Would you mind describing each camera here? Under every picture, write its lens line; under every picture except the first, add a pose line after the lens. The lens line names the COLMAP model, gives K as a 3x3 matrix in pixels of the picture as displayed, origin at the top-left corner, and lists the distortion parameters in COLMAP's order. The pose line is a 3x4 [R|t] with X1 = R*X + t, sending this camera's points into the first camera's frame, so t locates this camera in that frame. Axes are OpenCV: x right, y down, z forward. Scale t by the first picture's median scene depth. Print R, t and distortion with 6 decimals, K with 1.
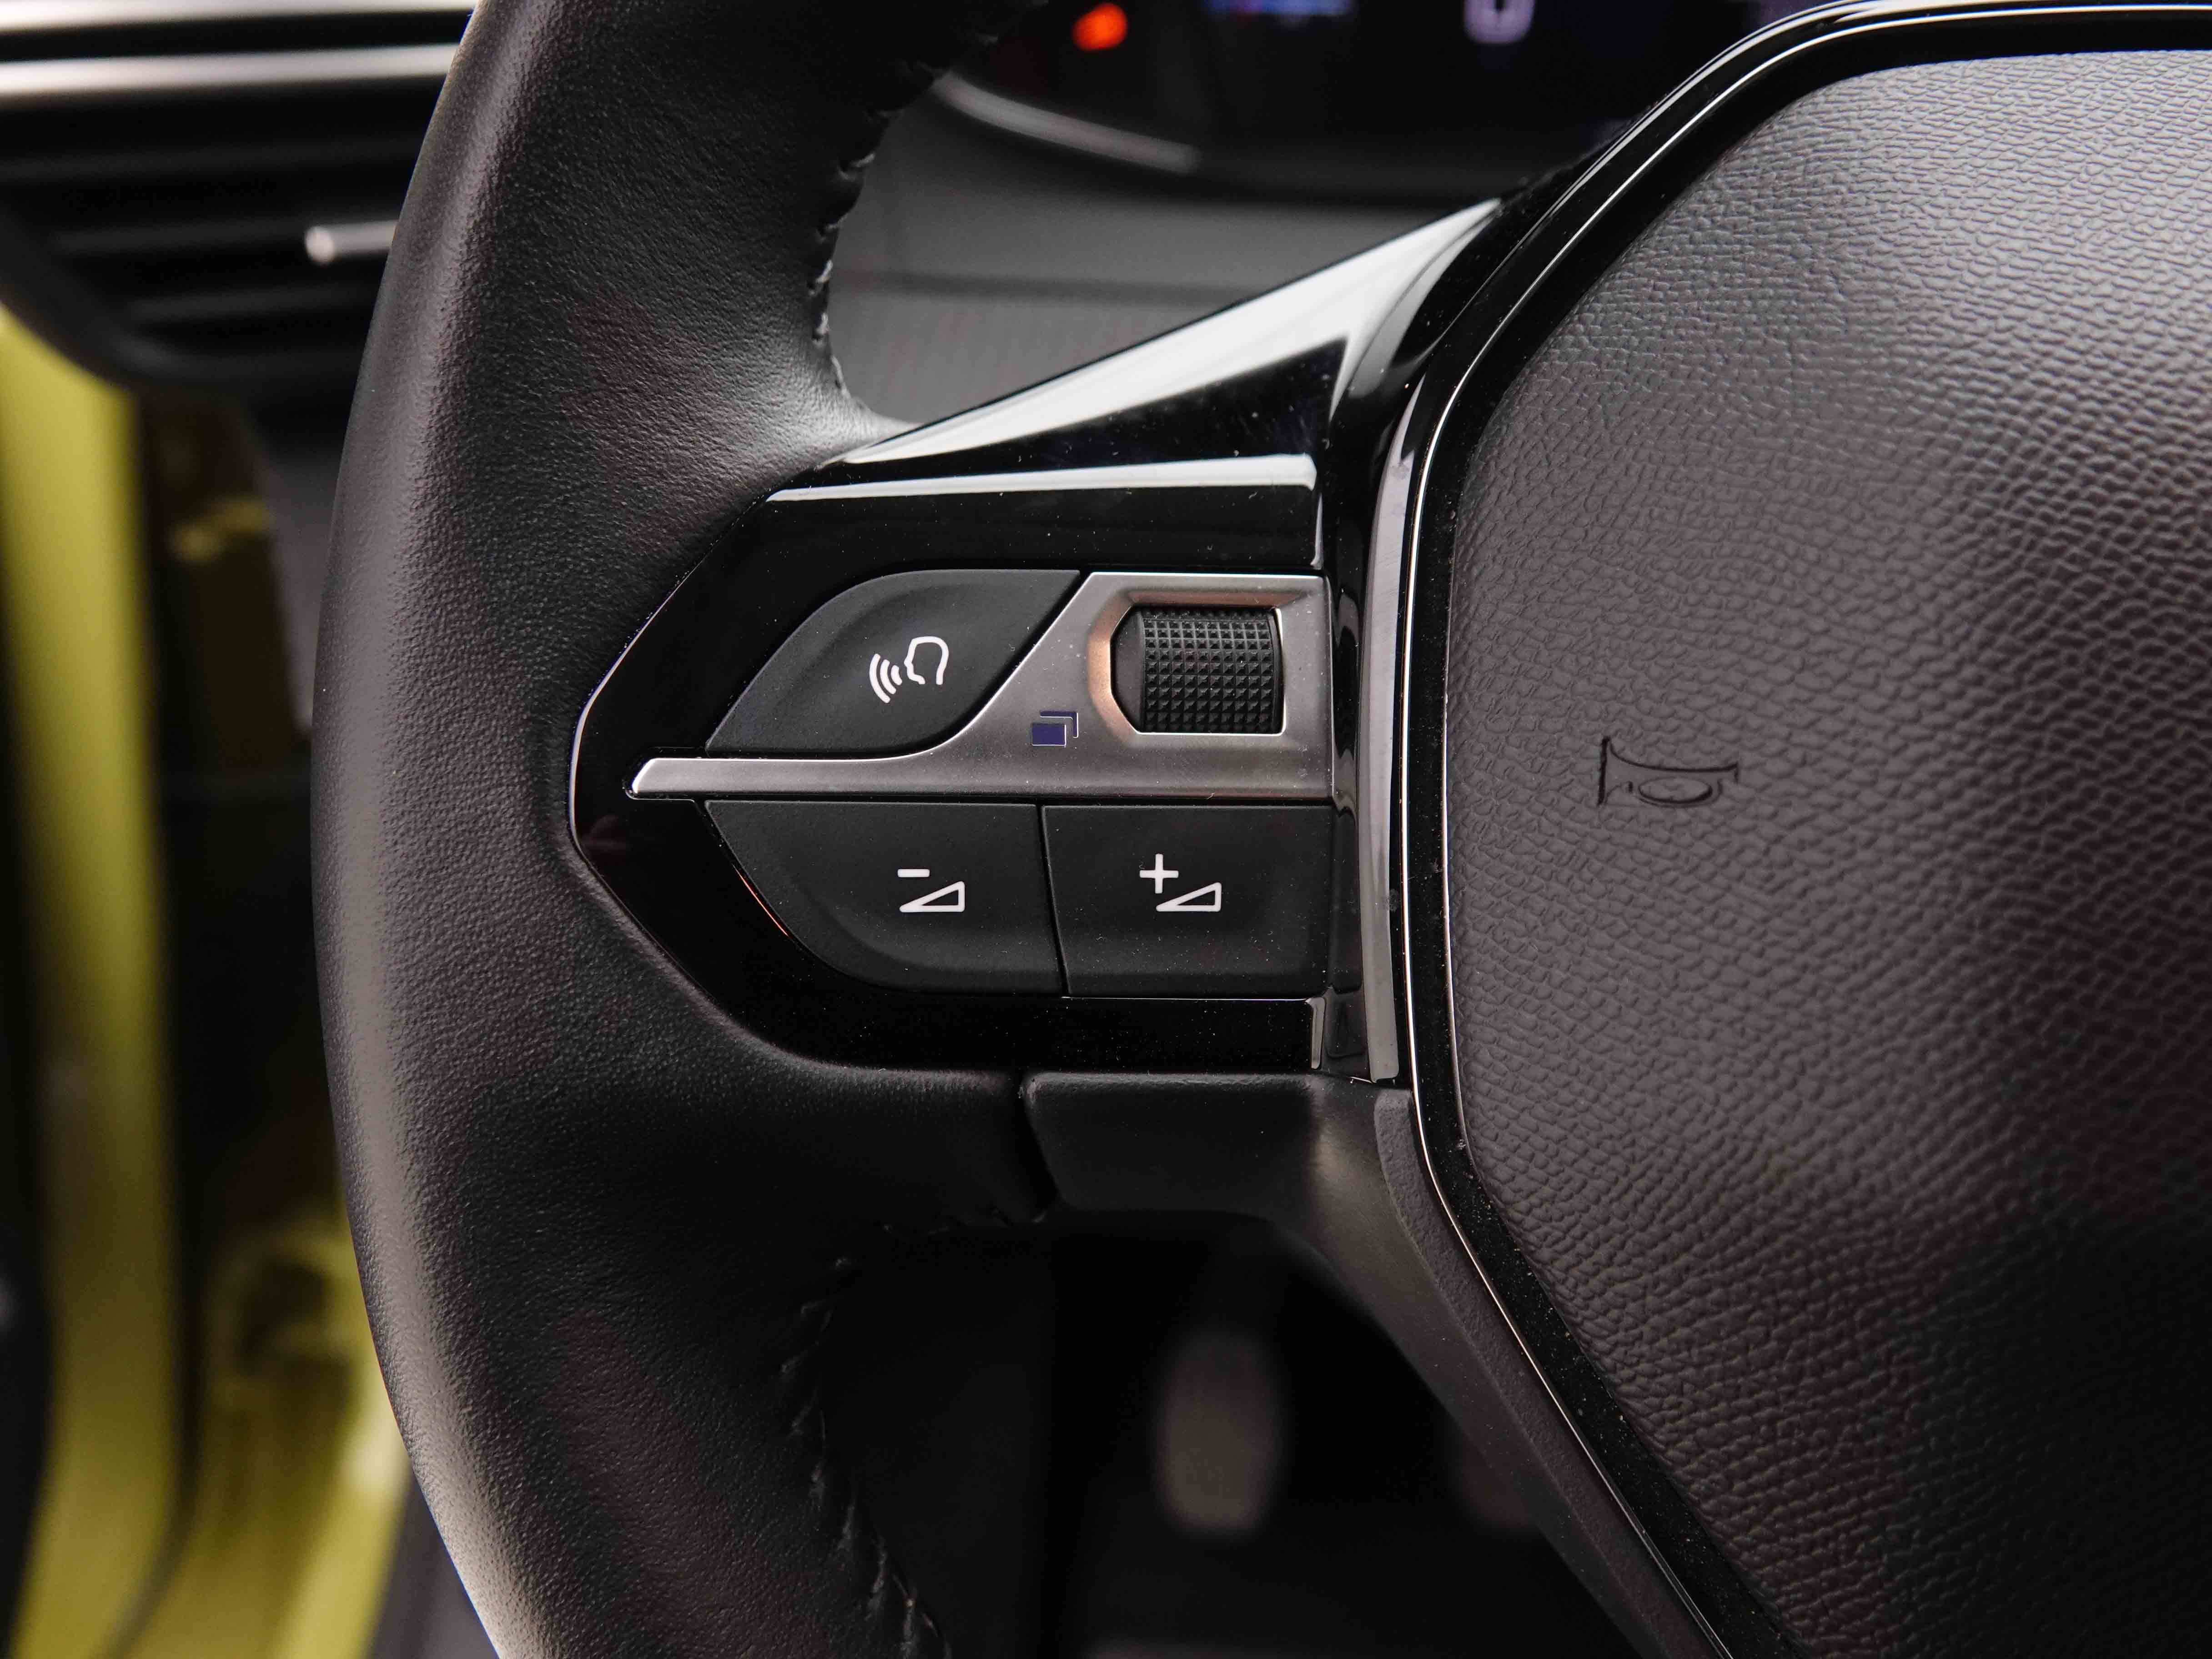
lens RADIAL K [[1660.2, 0, 1108.9], [0, 1660.2, 824.6], [0, 0, 1]] dist [-0.010140, 0.000188]
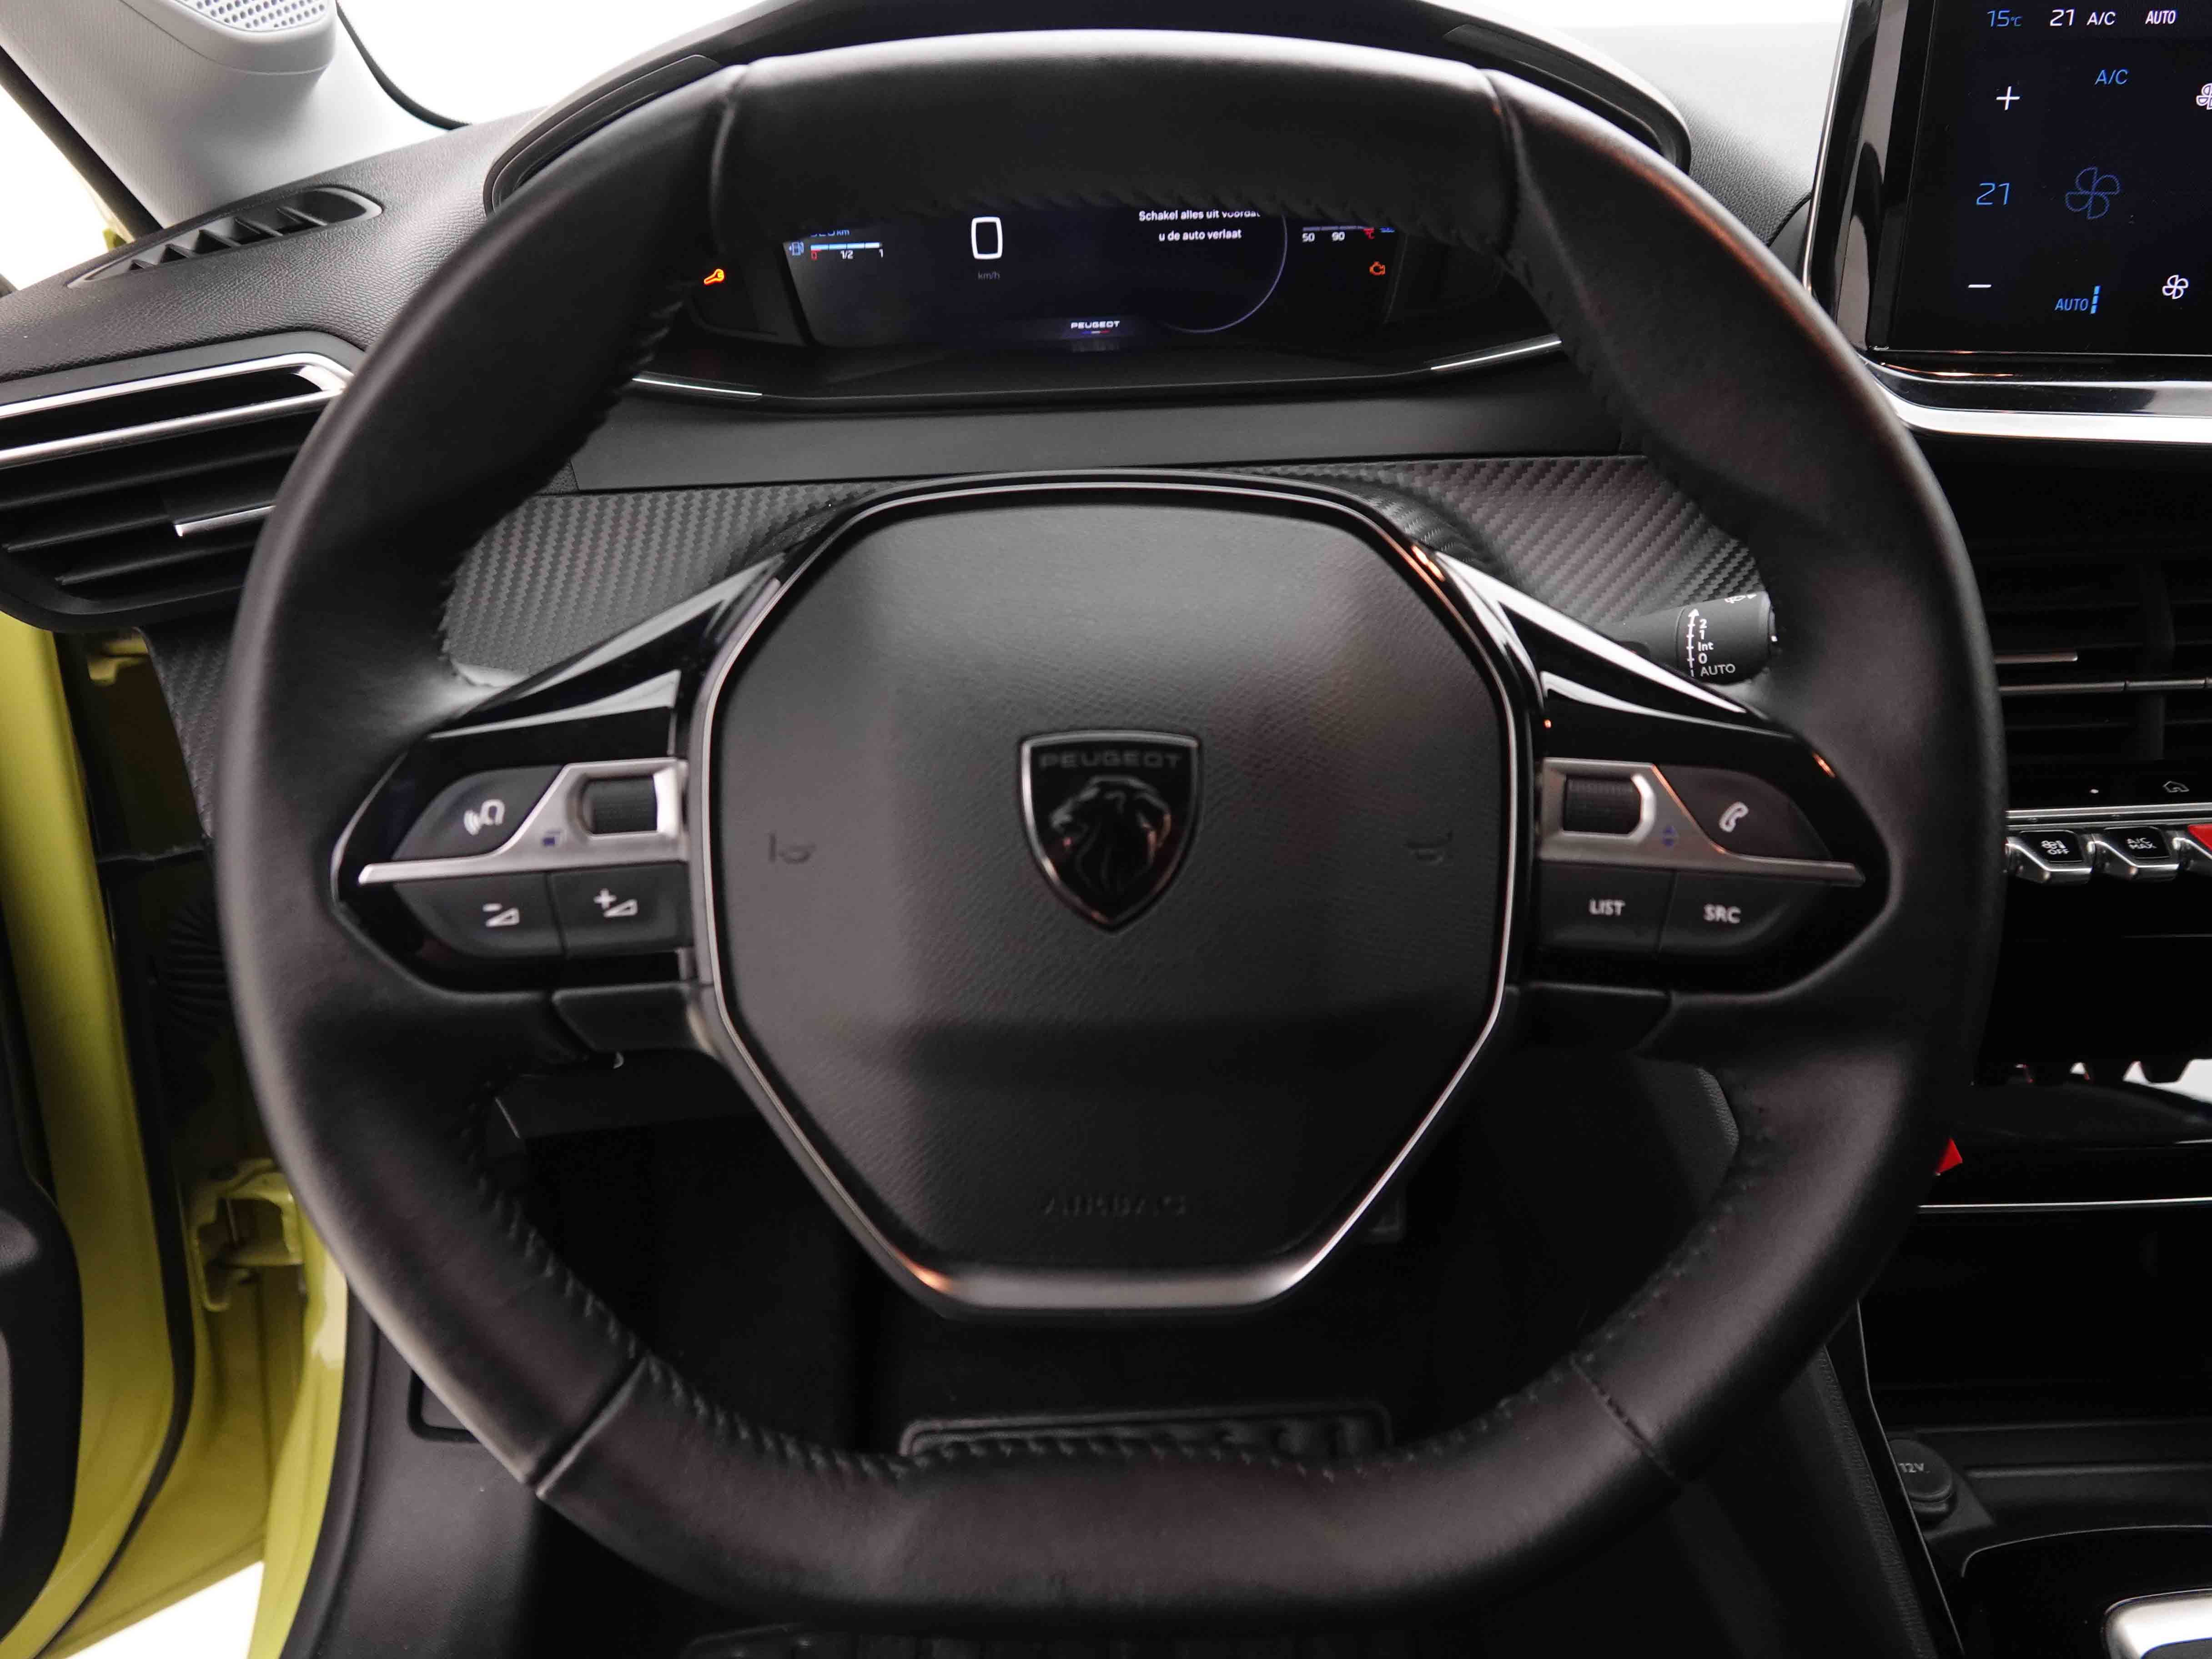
lens RADIAL K [[1561.2, 0, 1107.5], [0, 1561.2, 825.0], [0, 0, 1]] dist [-0.023923, 0.001232]
pose [[0.995394, -0.072471, 0.062766, 0.583279], [0.069780, 0.996589, 0.044063, -0.116118], [-0.065745, -0.039480, 0.997055, -1.147403]]
